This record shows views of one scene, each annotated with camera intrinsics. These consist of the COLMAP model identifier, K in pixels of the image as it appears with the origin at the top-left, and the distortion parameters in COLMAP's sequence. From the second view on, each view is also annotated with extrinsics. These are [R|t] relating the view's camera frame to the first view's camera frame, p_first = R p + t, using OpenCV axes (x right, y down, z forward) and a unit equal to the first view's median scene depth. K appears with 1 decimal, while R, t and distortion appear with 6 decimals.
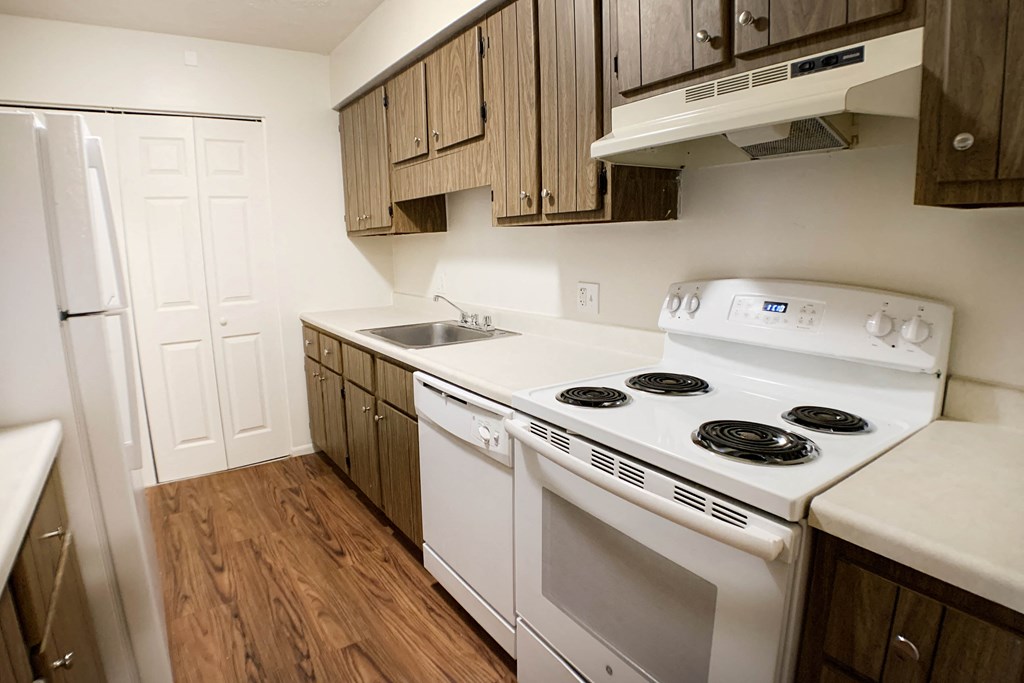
lens RADIAL K [[546.6, 0, 512.7], [0, 546.6, 336.5], [0, 0, 1]] dist [-0.087201, 0.000360]
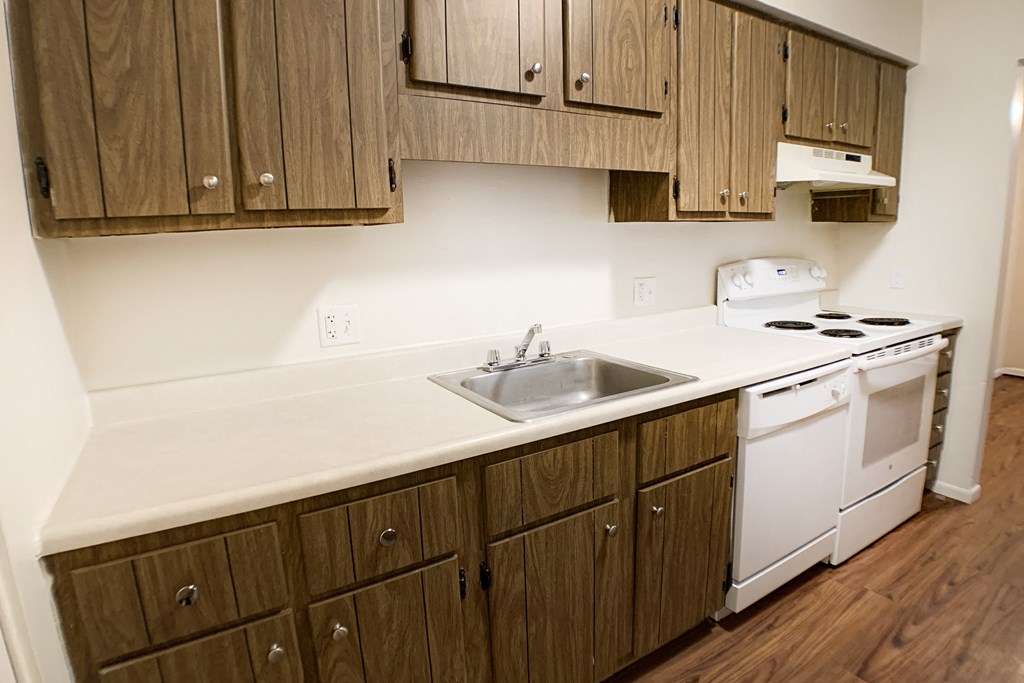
lens RADIAL K [[536.8, 0, 512.3], [0, 536.8, 339.5], [0, 0, 1]] dist [-0.074894, 0.000533]
pose [[0.069614, -0.159037, 0.984815, -0.905270], [0.202676, 0.968876, 0.142136, -0.178717], [-0.976768, 0.189704, 0.099680, 1.145214]]
